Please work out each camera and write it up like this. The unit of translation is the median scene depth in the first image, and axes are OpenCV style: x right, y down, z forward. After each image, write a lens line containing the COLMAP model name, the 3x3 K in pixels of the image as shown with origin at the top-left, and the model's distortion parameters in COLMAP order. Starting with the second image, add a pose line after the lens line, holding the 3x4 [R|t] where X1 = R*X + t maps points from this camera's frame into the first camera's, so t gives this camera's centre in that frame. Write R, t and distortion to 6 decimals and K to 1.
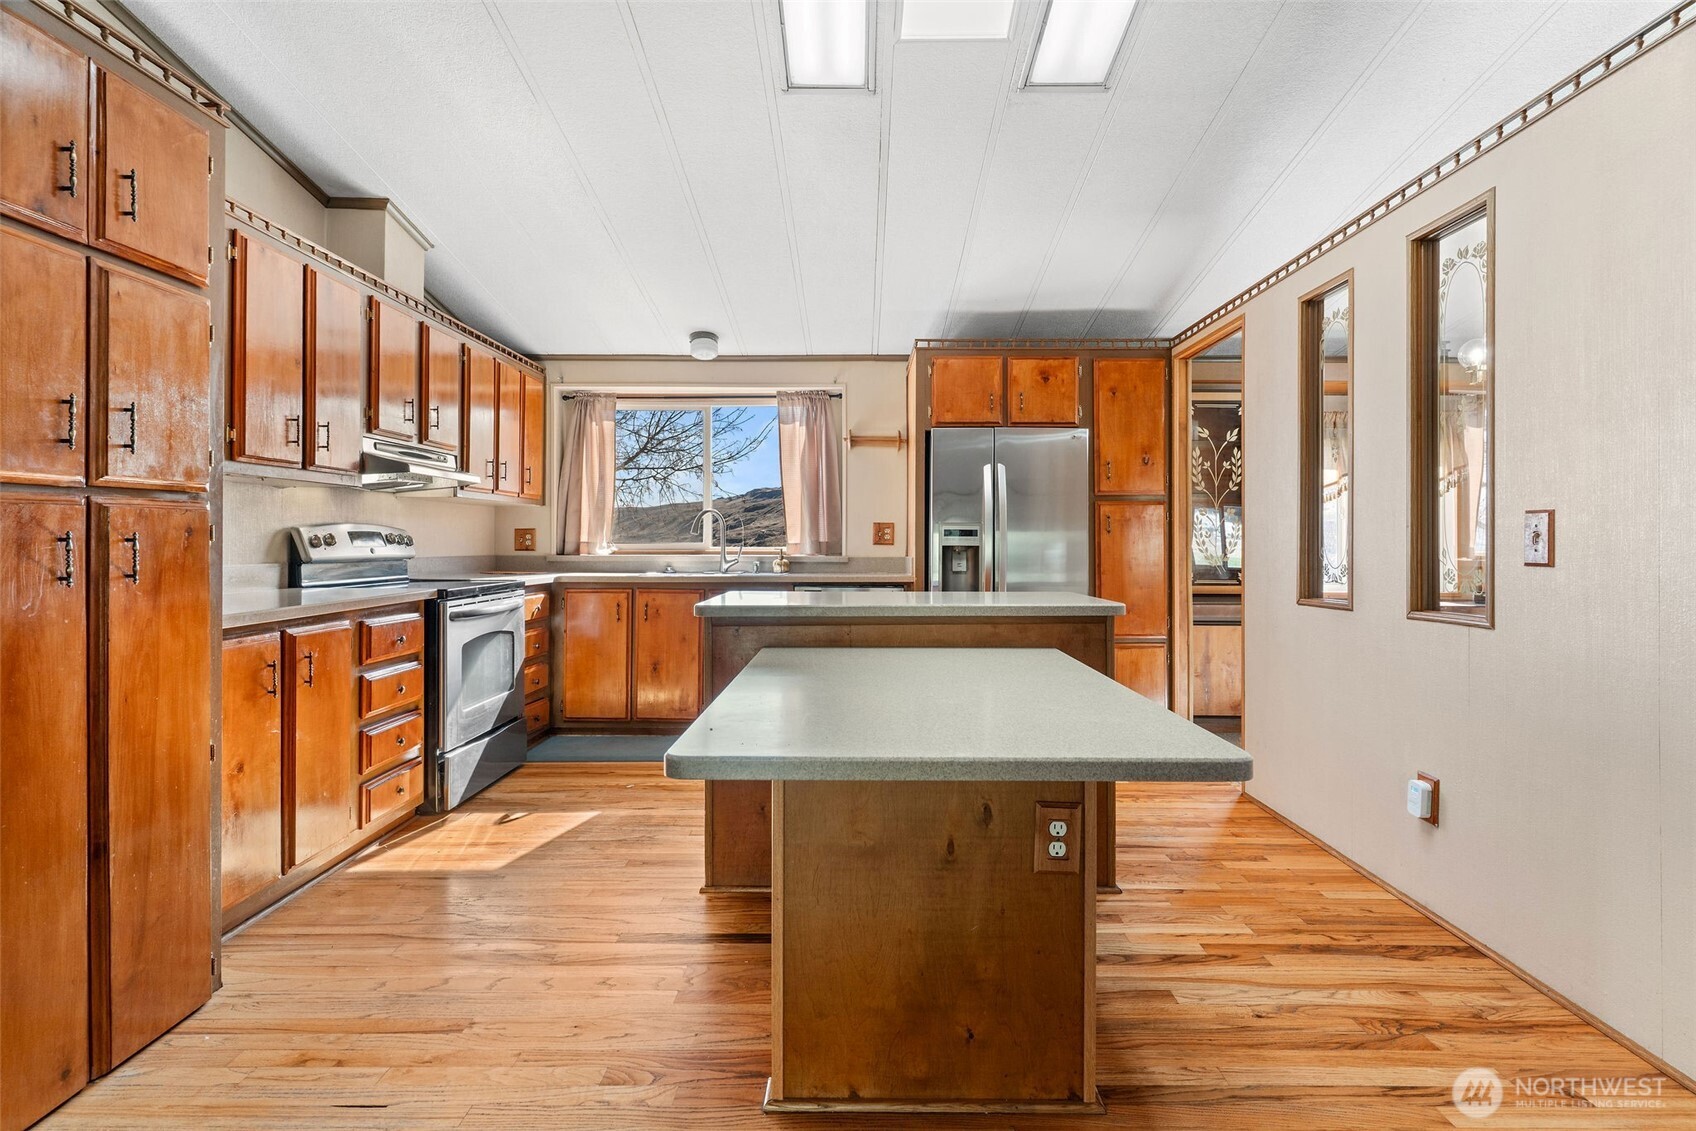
lens RADIAL K [[810.1, 0, 850.2], [0, 810.1, 540.1], [0, 0, 1]] dist [0.001262, -0.000276]
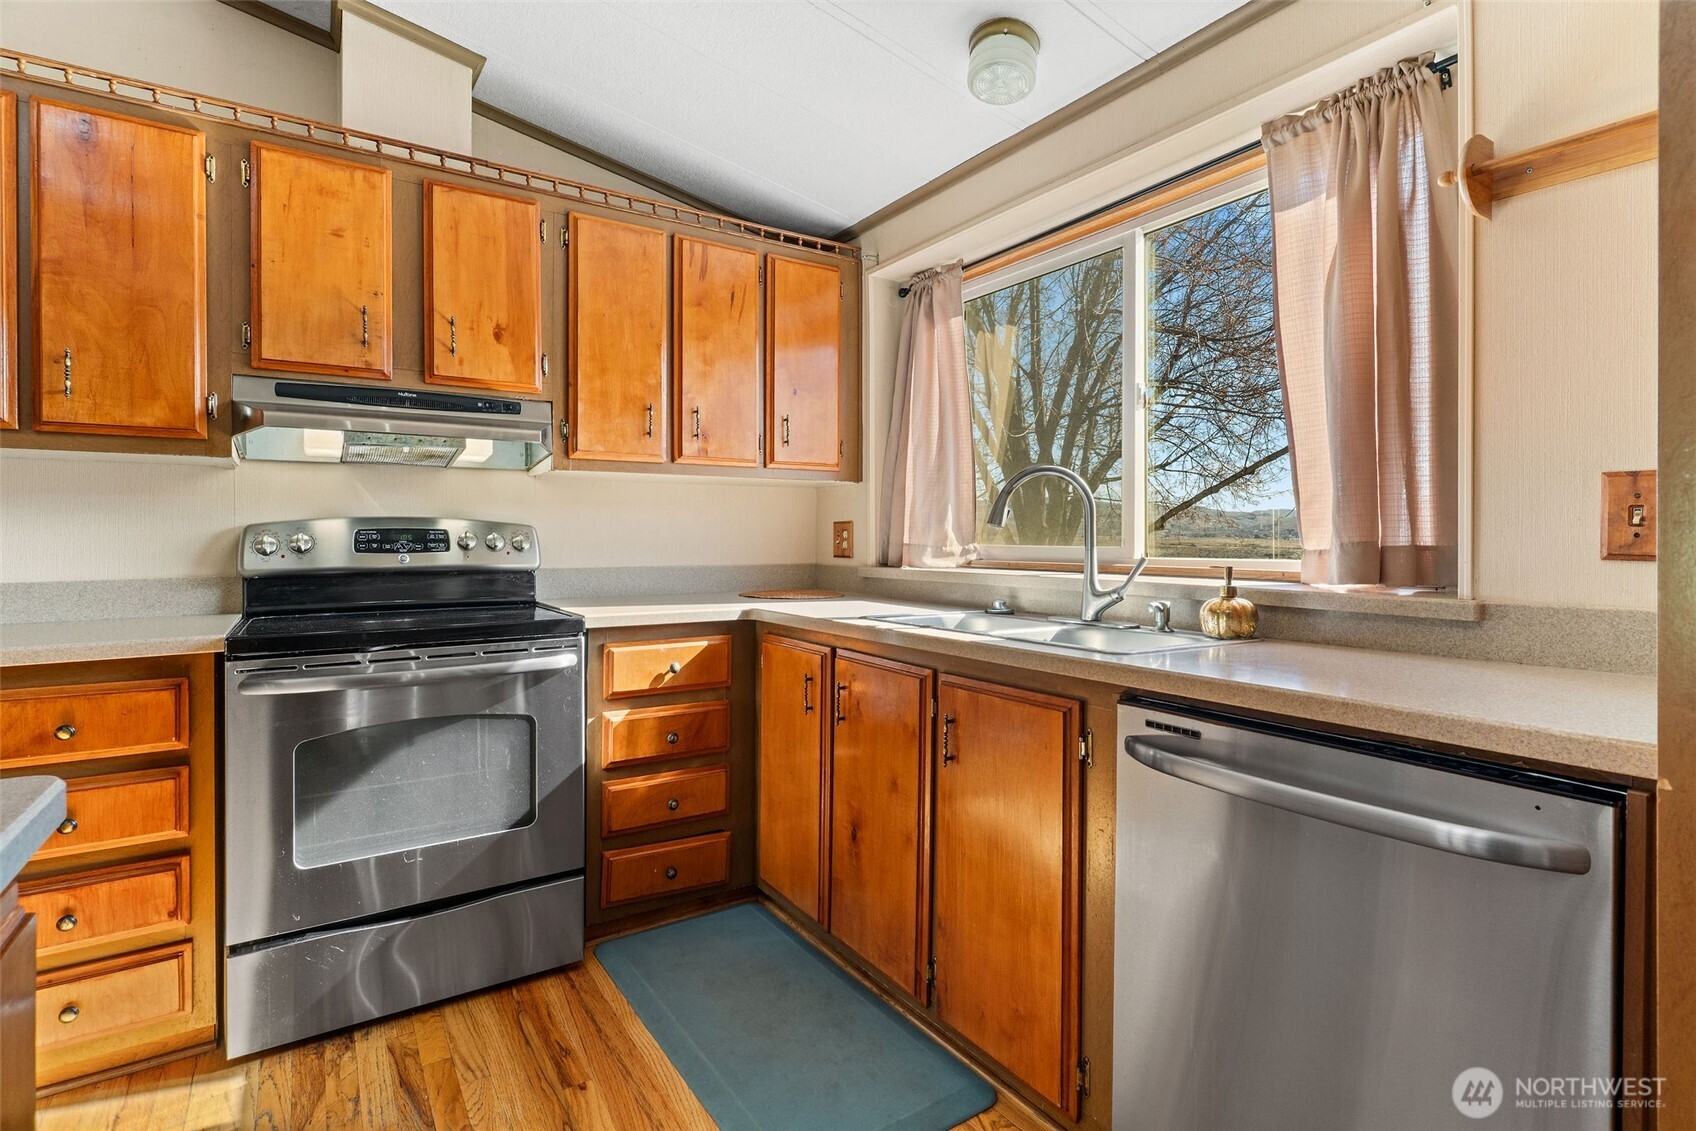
lens RADIAL K [[815.7, 0, 841.4], [0, 815.7, 538.3], [0, 0, 1]] dist [0.002683, -0.000973]
pose [[0.558648, -0.001811, -0.829403, 0.155686], [0.003201, 0.999995, -0.000028, -0.002795], [0.829399, -0.002639, 0.558651, 0.961363]]
